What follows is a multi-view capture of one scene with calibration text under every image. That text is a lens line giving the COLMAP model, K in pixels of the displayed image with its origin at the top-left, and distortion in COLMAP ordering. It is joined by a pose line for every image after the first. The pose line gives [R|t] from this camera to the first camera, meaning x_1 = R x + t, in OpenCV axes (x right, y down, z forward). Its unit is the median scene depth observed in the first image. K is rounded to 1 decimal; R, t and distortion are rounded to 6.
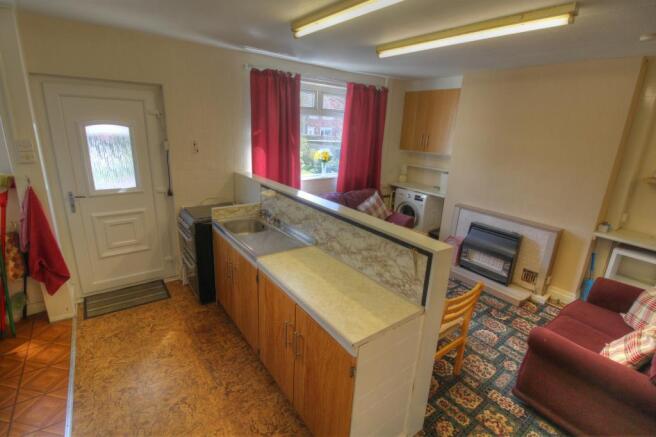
lens RADIAL K [[295.7, 0, 328.0], [0, 295.7, 218.5], [0, 0, 1]] dist [-0.027341, -0.000604]
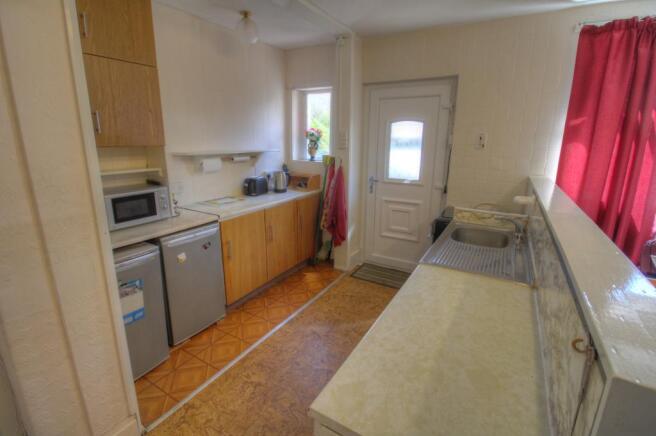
lens RADIAL K [[299.2, 0, 328.0], [0, 299.2, 218.0], [0, 0, 1]] dist [-0.022307, -0.001299]
pose [[0.400065, 0.196984, -0.895067, 0.207550], [-0.258700, 0.961185, 0.095905, 0.006547], [0.879217, 0.193186, 0.435496, 0.280178]]
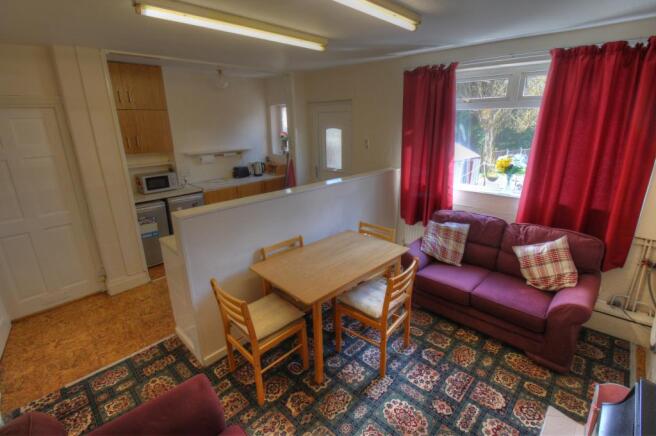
lens RADIAL K [[299.2, 0, 328.0], [0, 299.2, 218.0], [0, 0, 1]] dist [-0.022307, -0.001299]
pose [[0.171923, 0.260164, -0.950135, 0.882656], [-0.266574, 0.940798, 0.209372, -0.177642], [0.948357, 0.217286, 0.231098, 0.645283]]
